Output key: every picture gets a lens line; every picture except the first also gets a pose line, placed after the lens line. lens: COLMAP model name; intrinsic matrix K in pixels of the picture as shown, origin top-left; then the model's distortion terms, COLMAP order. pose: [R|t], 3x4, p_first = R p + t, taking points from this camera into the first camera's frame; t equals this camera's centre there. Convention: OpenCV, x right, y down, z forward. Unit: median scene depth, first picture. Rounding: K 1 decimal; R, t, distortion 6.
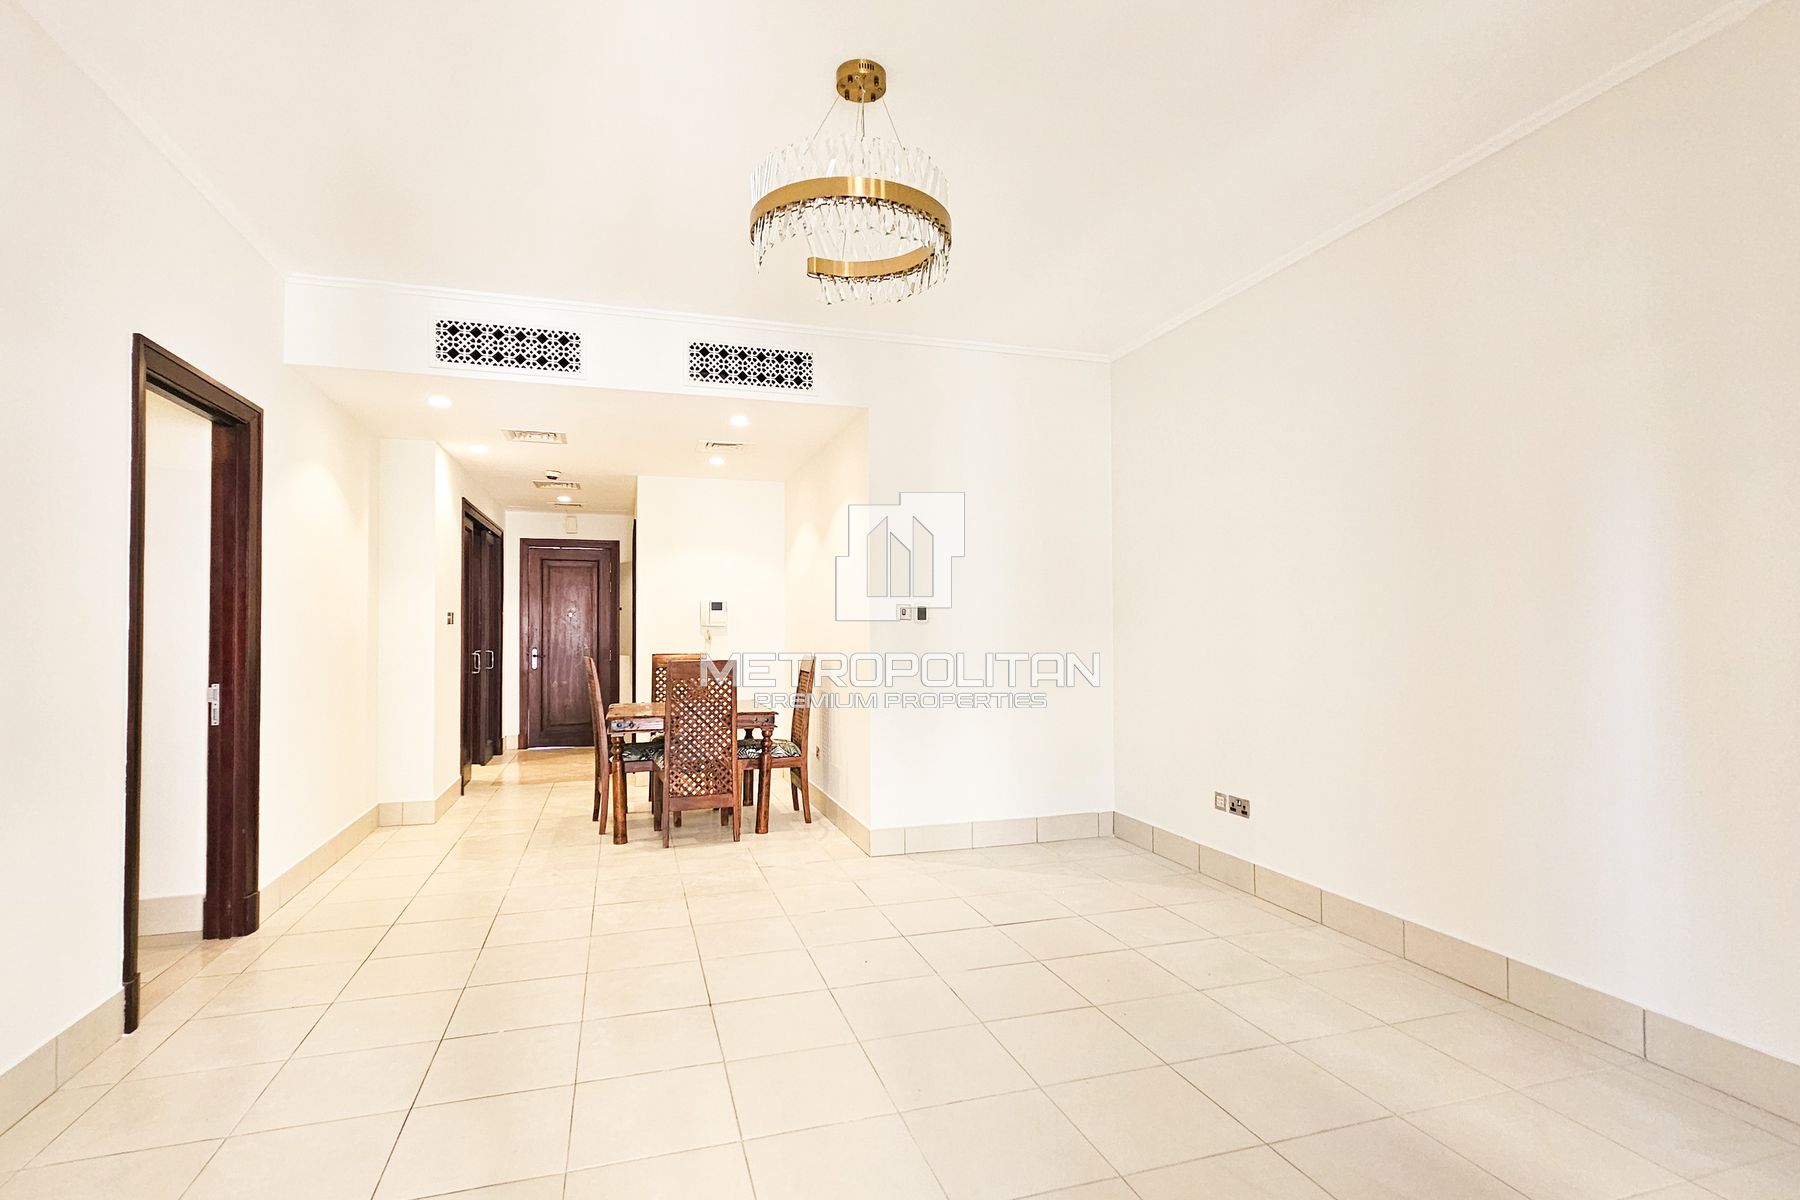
lens RADIAL K [[883.0, 0, 899.6], [0, 883.0, 602.6], [0, 0, 1]] dist [0.007146, -0.001012]
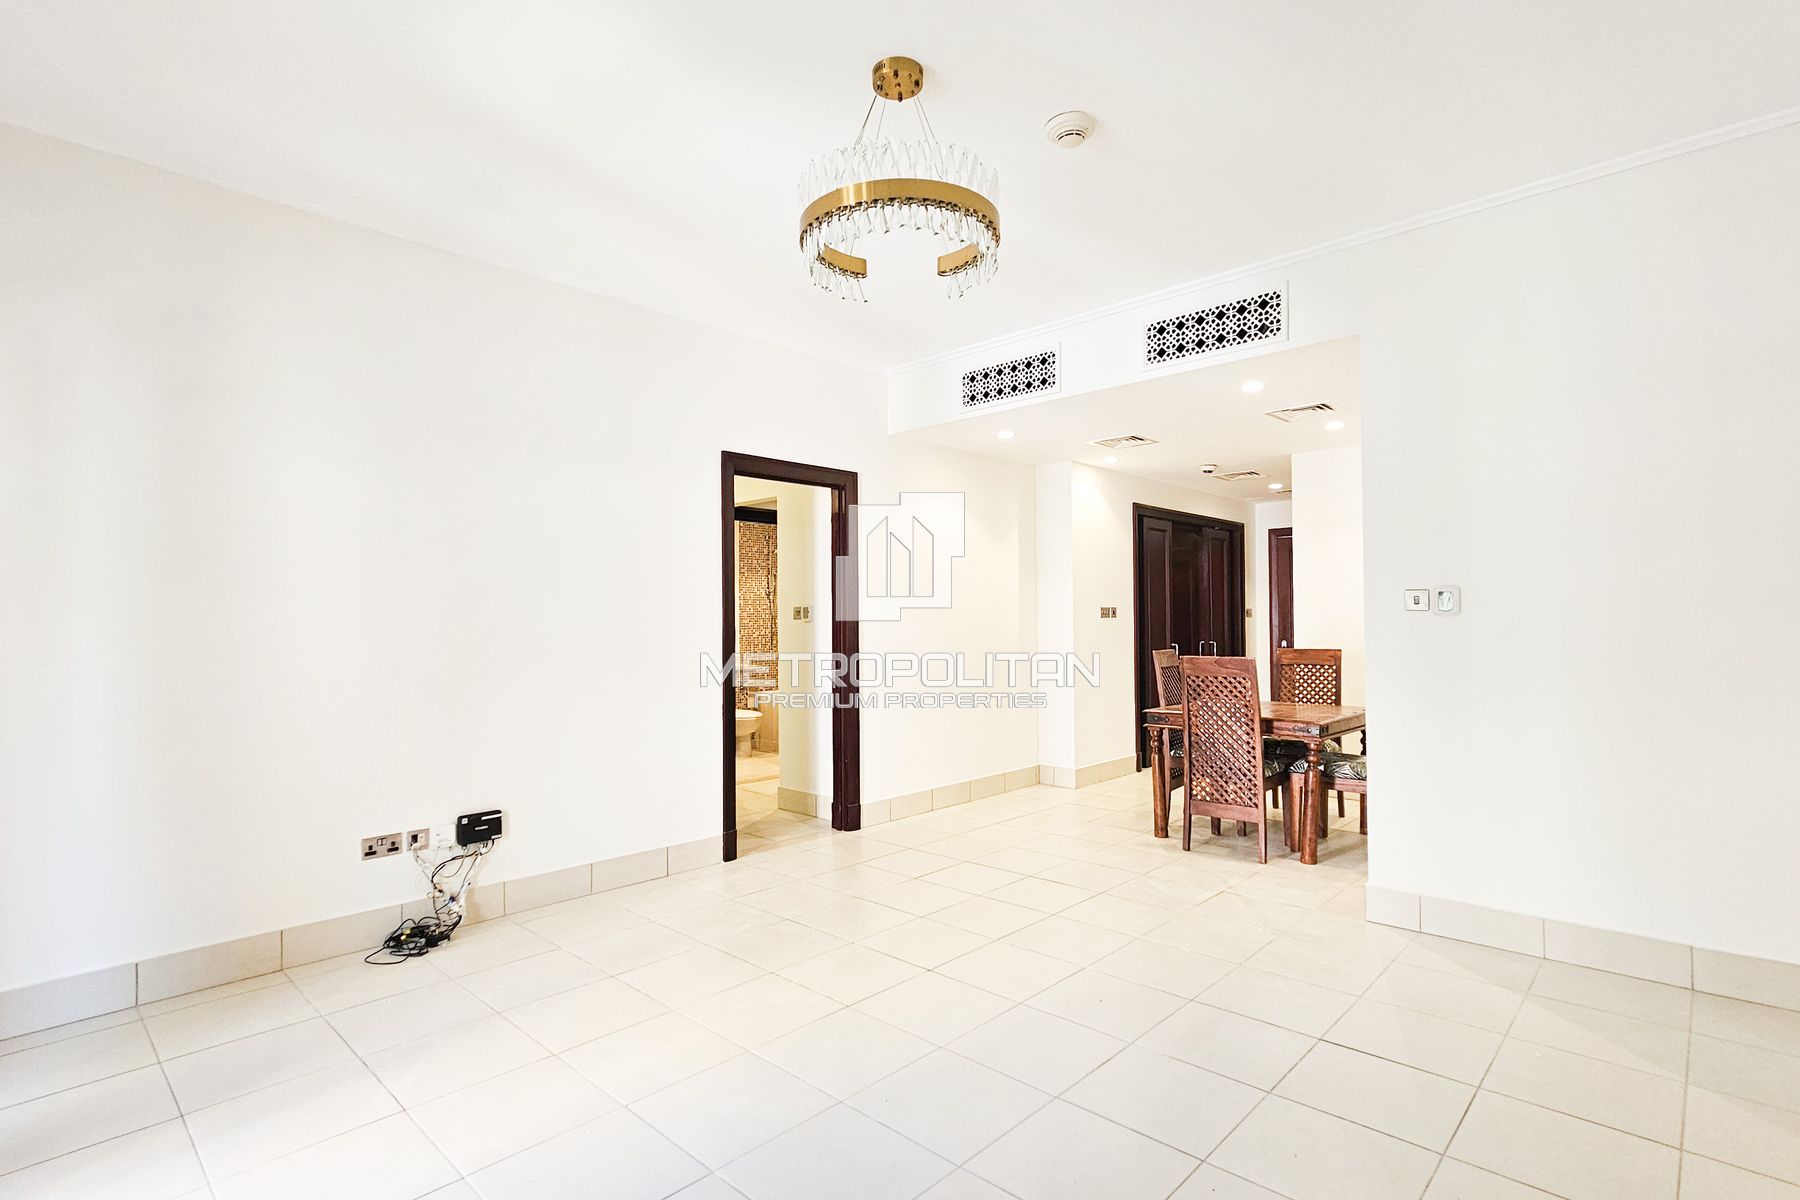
lens RADIAL K [[883.0, 0, 891.4], [0, 883.0, 601.4], [0, 0, 1]] dist [0.007146, -0.001012]
pose [[0.472921, -0.020816, -0.880859, 0.471350], [0.031359, 0.999485, -0.006783, 0.003464], [0.880546, -0.024415, 0.473331, 0.291804]]
